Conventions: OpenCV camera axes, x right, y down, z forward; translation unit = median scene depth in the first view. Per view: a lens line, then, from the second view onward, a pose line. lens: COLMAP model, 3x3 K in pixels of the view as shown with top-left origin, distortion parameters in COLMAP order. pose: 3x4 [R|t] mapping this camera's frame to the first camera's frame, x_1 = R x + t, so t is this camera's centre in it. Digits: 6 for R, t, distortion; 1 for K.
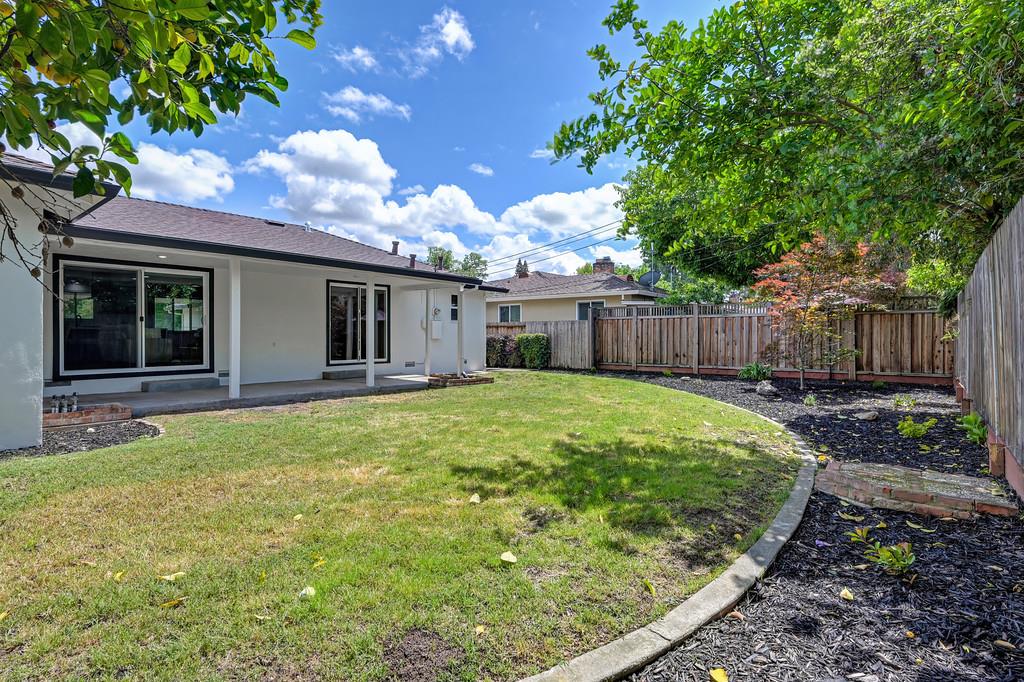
lens RADIAL K [[523.2, 0, 512.0], [0, 523.2, 341.0], [0, 0, 1]] dist [-0.002925, -0.000377]
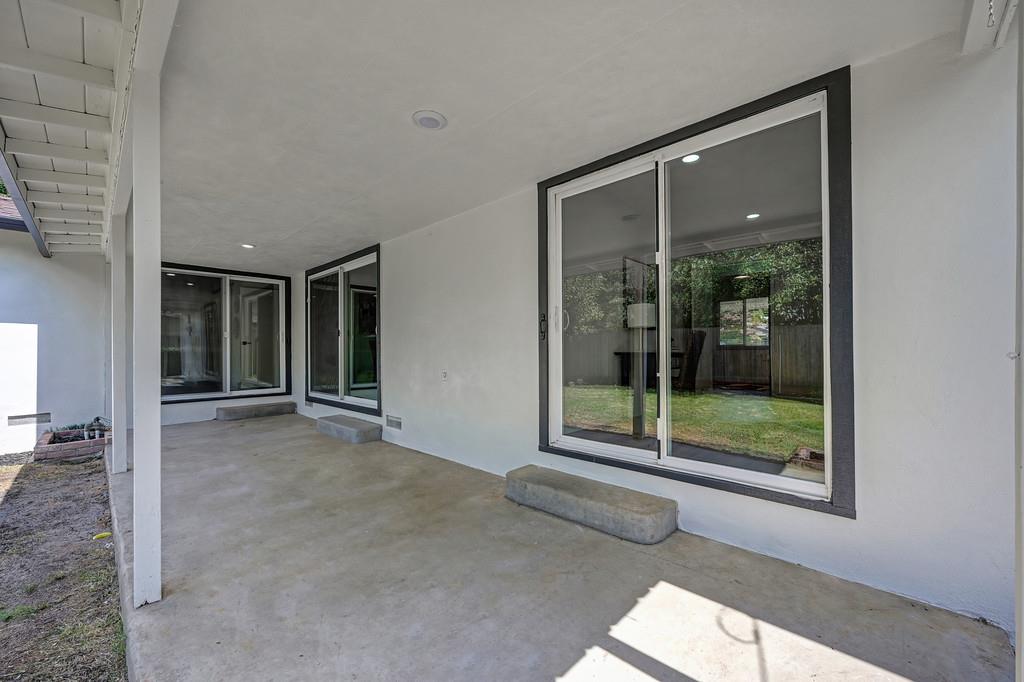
lens RADIAL K [[406.6, 0, 512.4], [0, 406.6, 349.0], [0, 0, 1]] dist [-0.000242, 0.000042]
pose [[-0.087369, -0.004486, -0.996166, -0.098286], [-0.006335, 0.999972, -0.003947, -0.013482], [0.996156, 0.005966, -0.087395, 0.989148]]
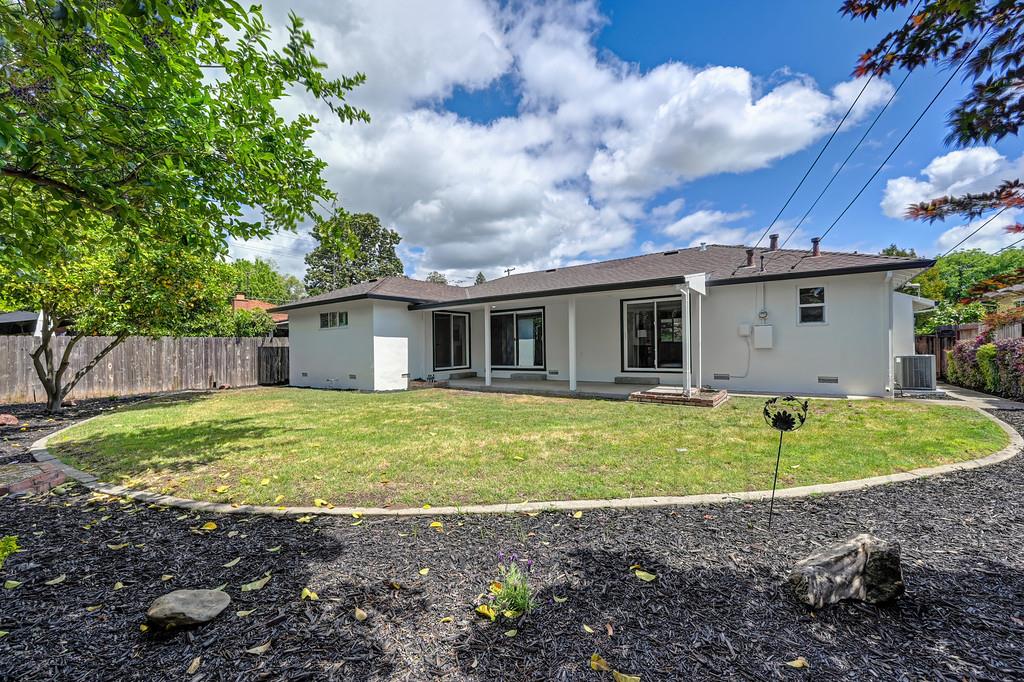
lens RADIAL K [[410.2, 0, 511.2], [0, 410.2, 352.1], [0, 0, 1]] dist [0.000869, 0.000049]
pose [[0.055586, 0.007457, -0.998426, 0.561659], [0.007688, 0.999939, 0.007896, -0.006808], [0.998424, -0.008115, 0.055525, 0.685079]]
